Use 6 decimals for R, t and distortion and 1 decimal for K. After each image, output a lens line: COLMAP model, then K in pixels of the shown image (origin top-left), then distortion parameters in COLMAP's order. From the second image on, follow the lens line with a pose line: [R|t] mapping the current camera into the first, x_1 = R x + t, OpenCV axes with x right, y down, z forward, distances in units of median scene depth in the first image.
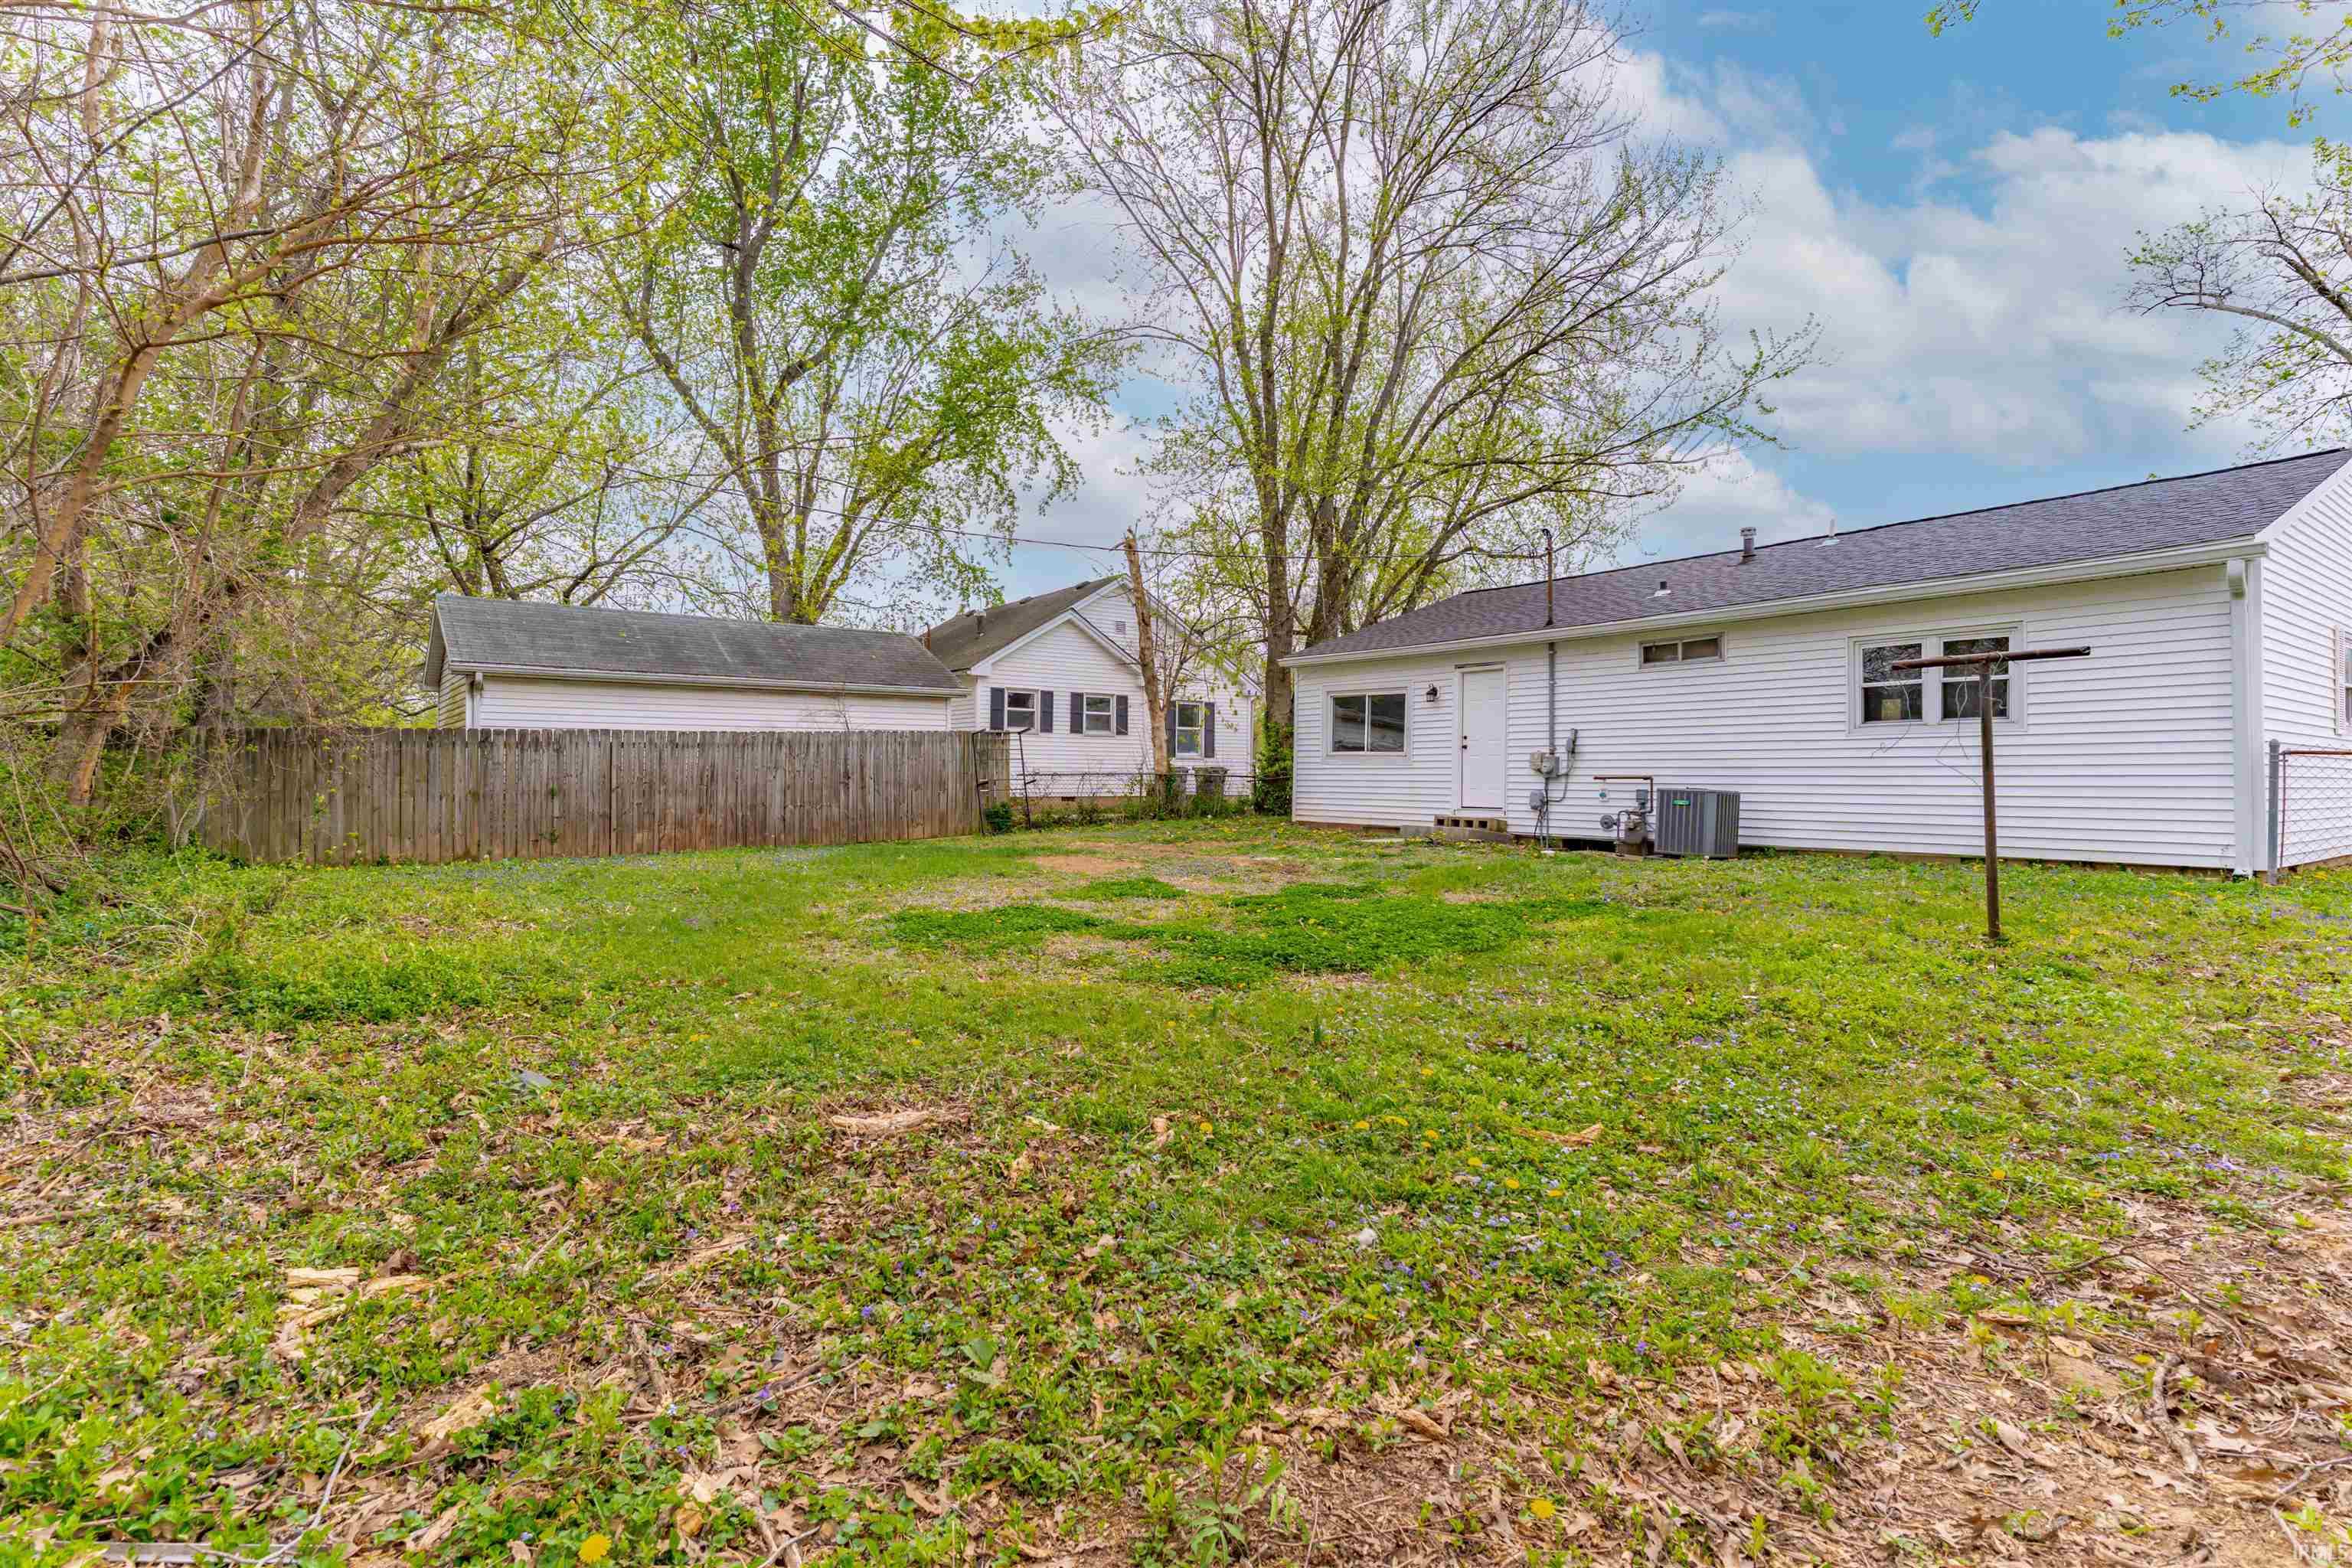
lens RADIAL K [[1128.2, 0, 1165.6], [0, 1128.2, 780.9], [0, 0, 1]] dist [0.004035, 0.000199]
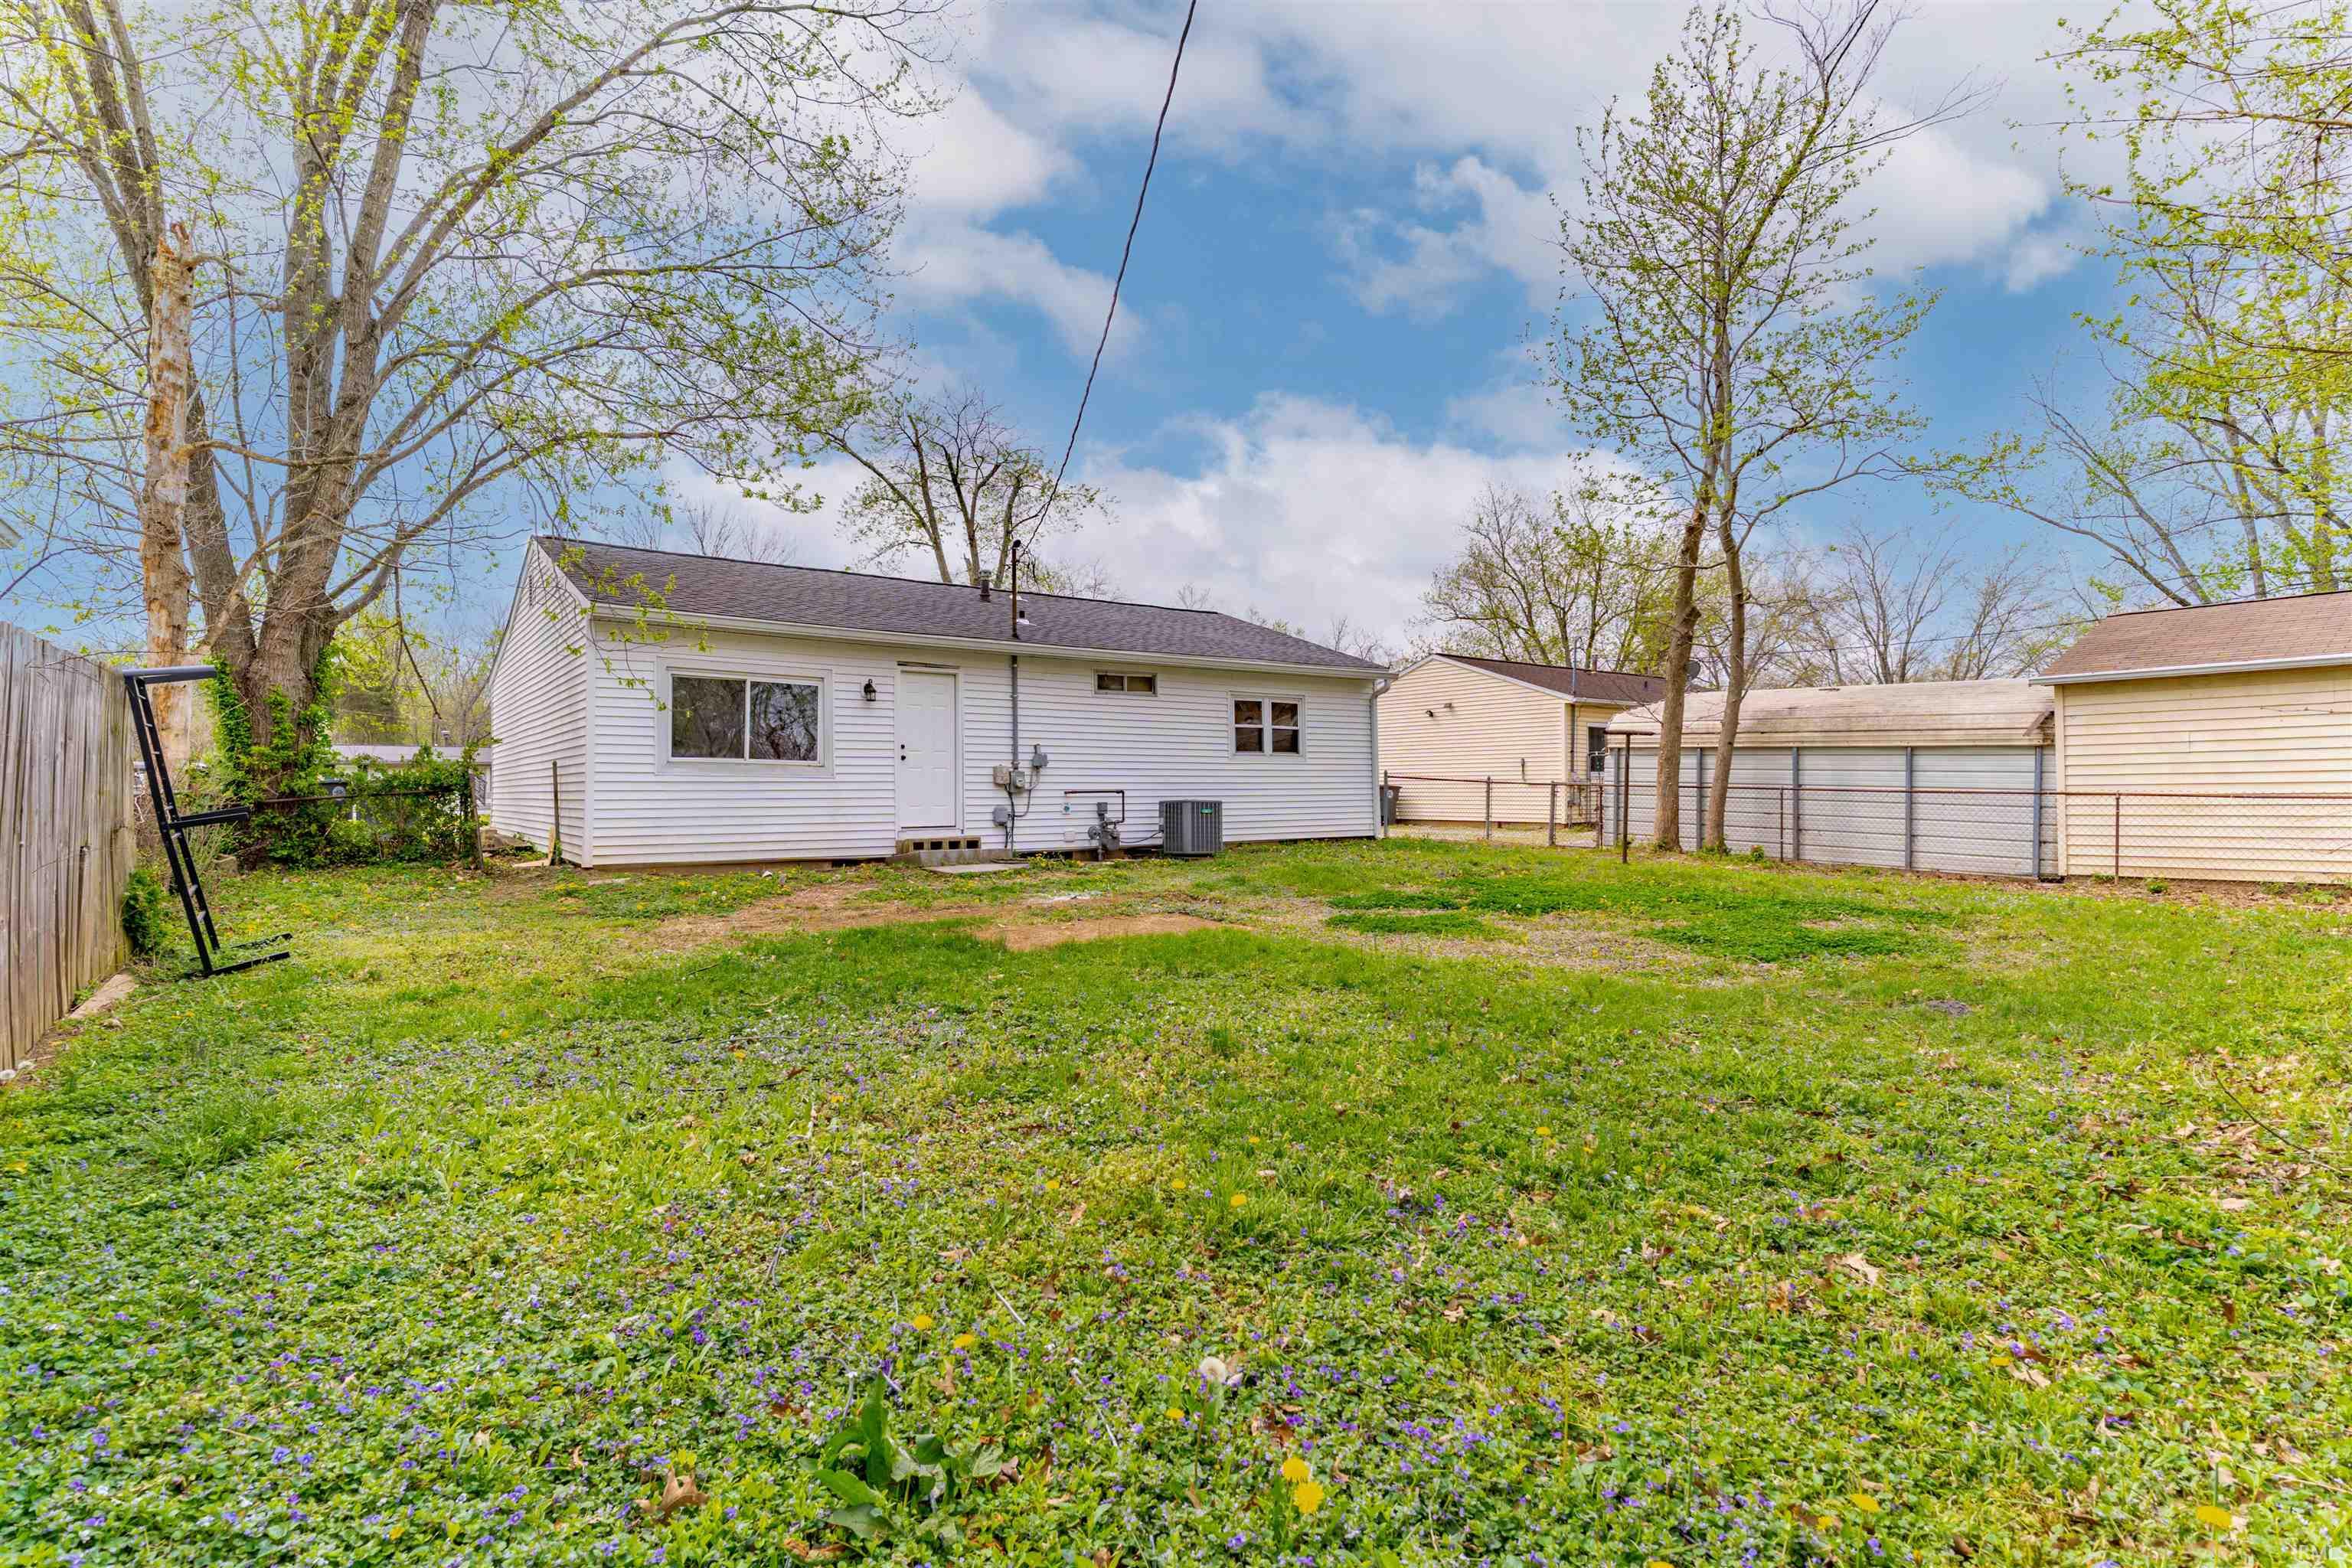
lens RADIAL K [[1128.2, 0, 1165.6], [0, 1128.2, 780.9], [0, 0, 1]] dist [0.004035, 0.000199]
pose [[-0.004477, 0.005078, 0.999977, -0.769139], [0.008550, 0.999951, -0.005040, -0.008300], [-0.999953, 0.008527, -0.004520, 1.038957]]
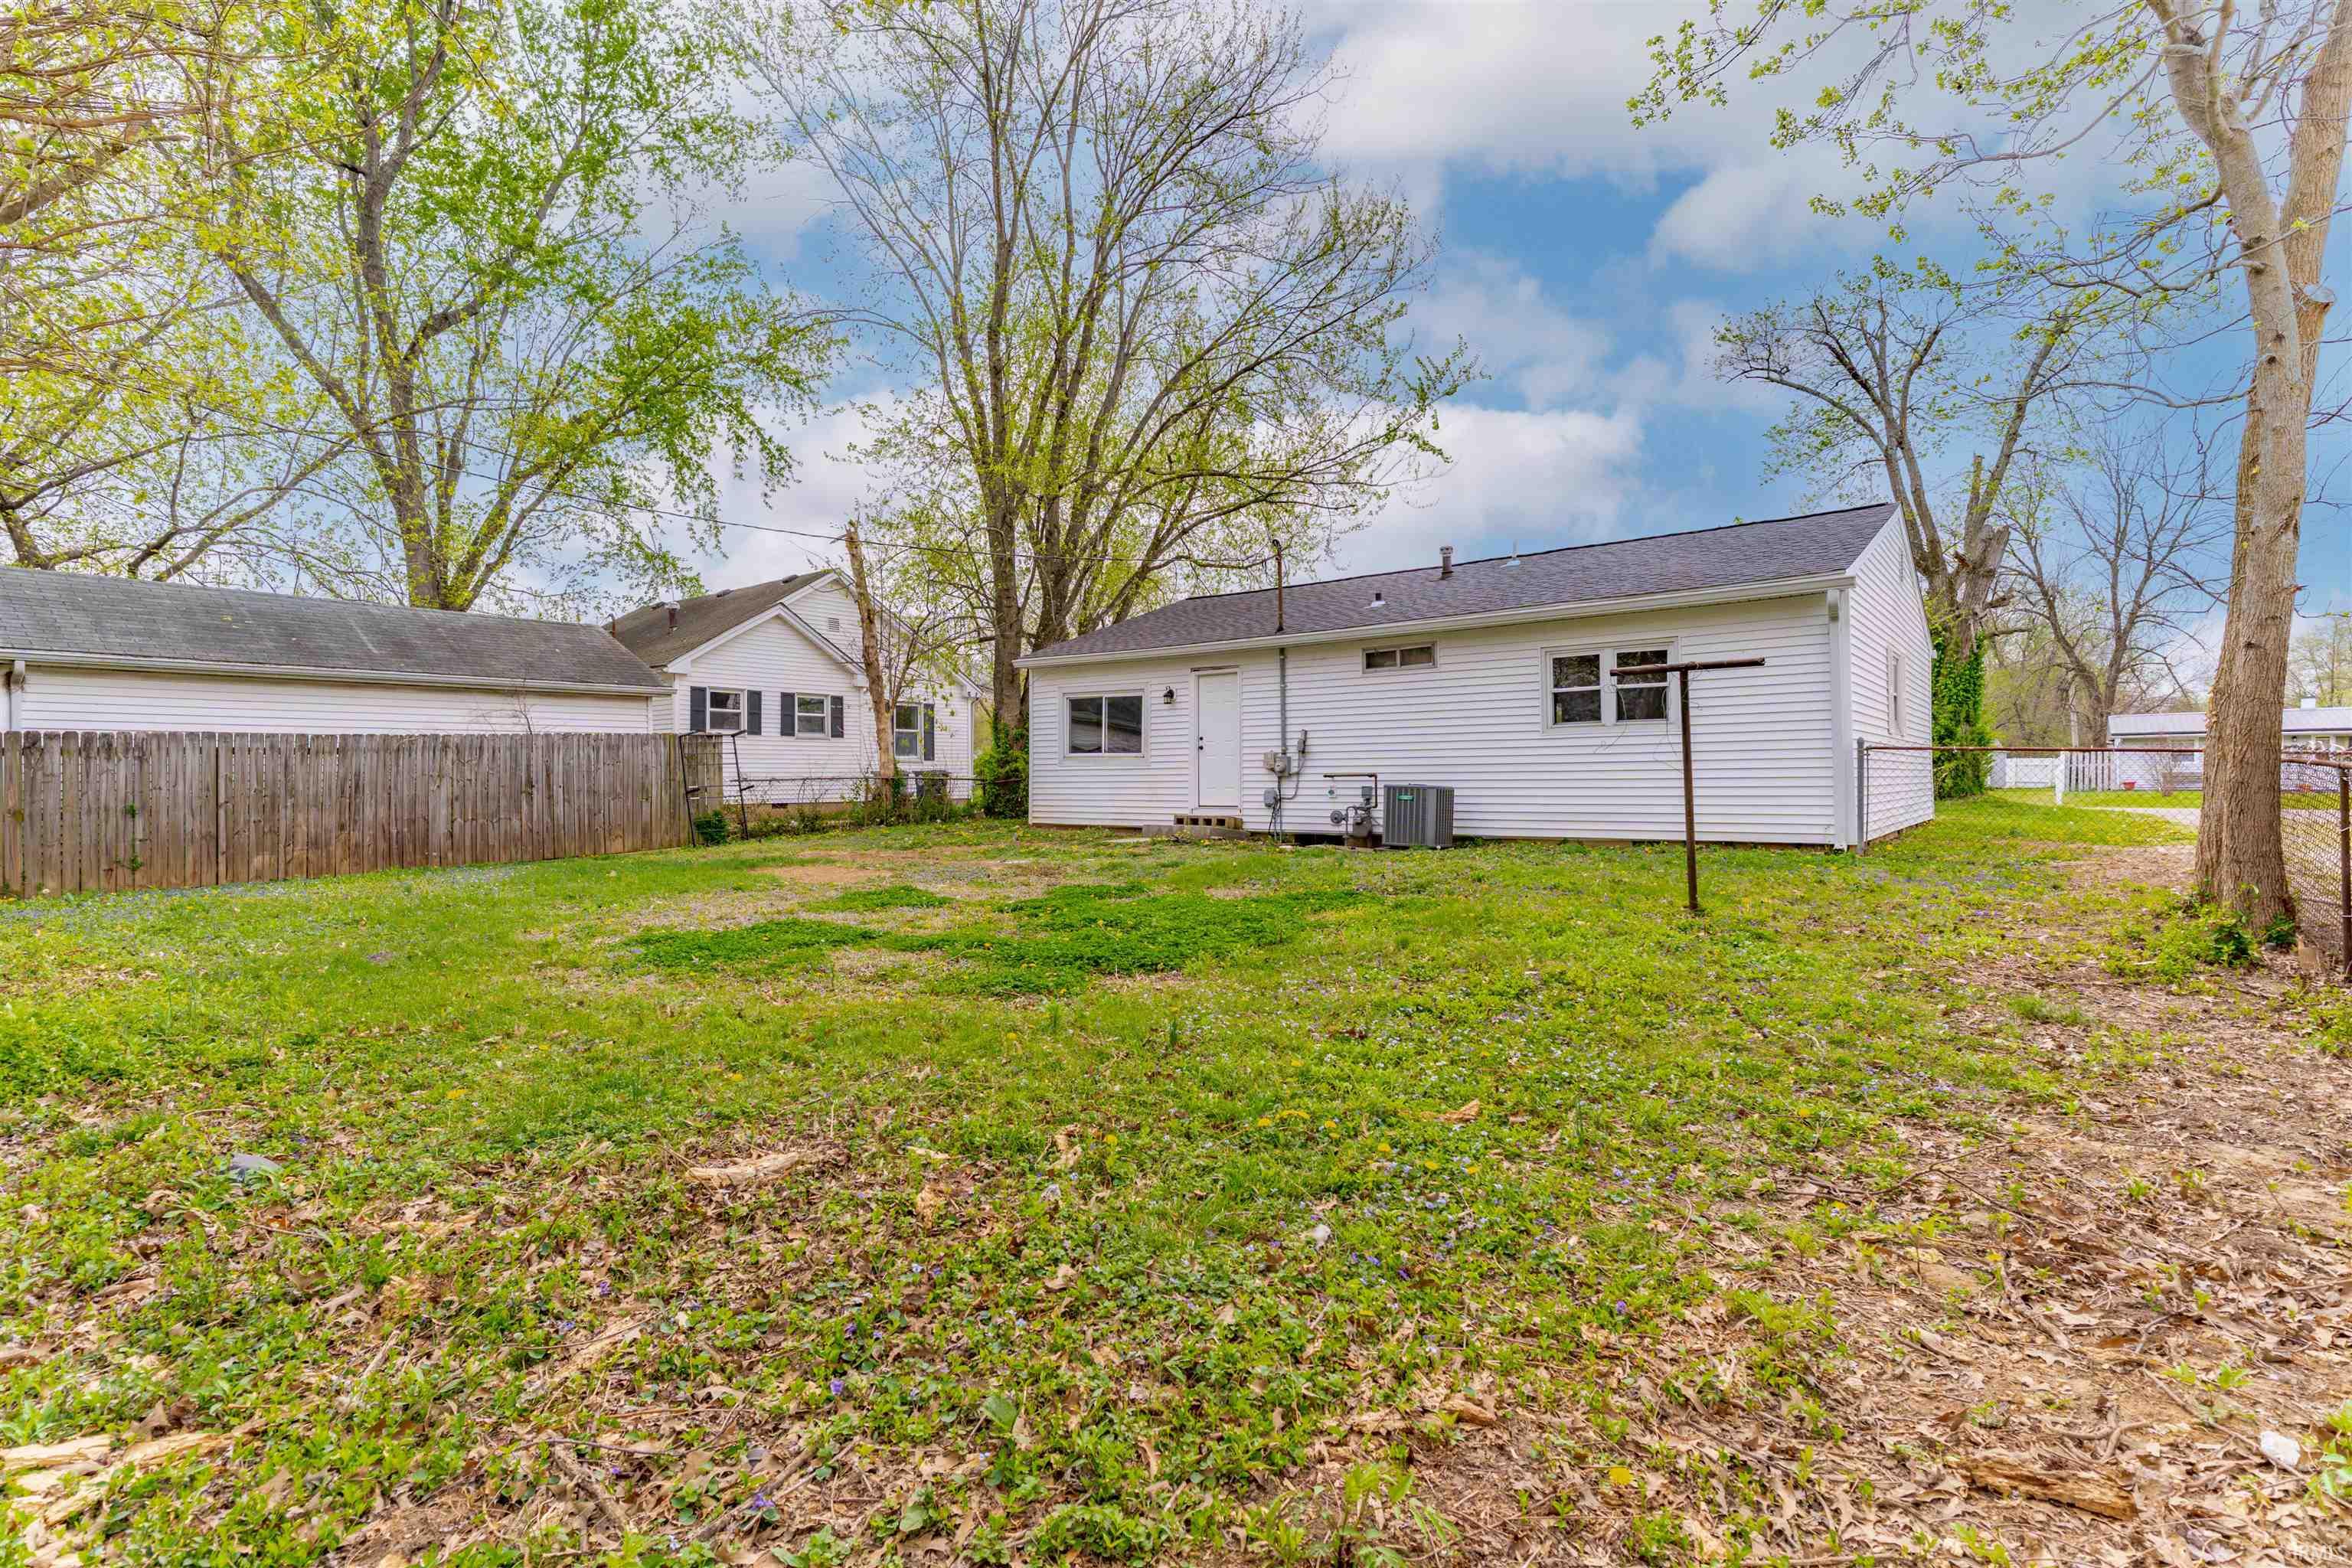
lens RADIAL K [[1128.2, 0, 1165.6], [0, 1128.2, 780.9], [0, 0, 1]] dist [0.004035, 0.000199]
pose [[0.963731, -0.013316, 0.266543, -0.053577], [0.013992, 0.999902, -0.000637, 0.000593], [-0.266509, 0.004343, 0.963823, 0.017982]]
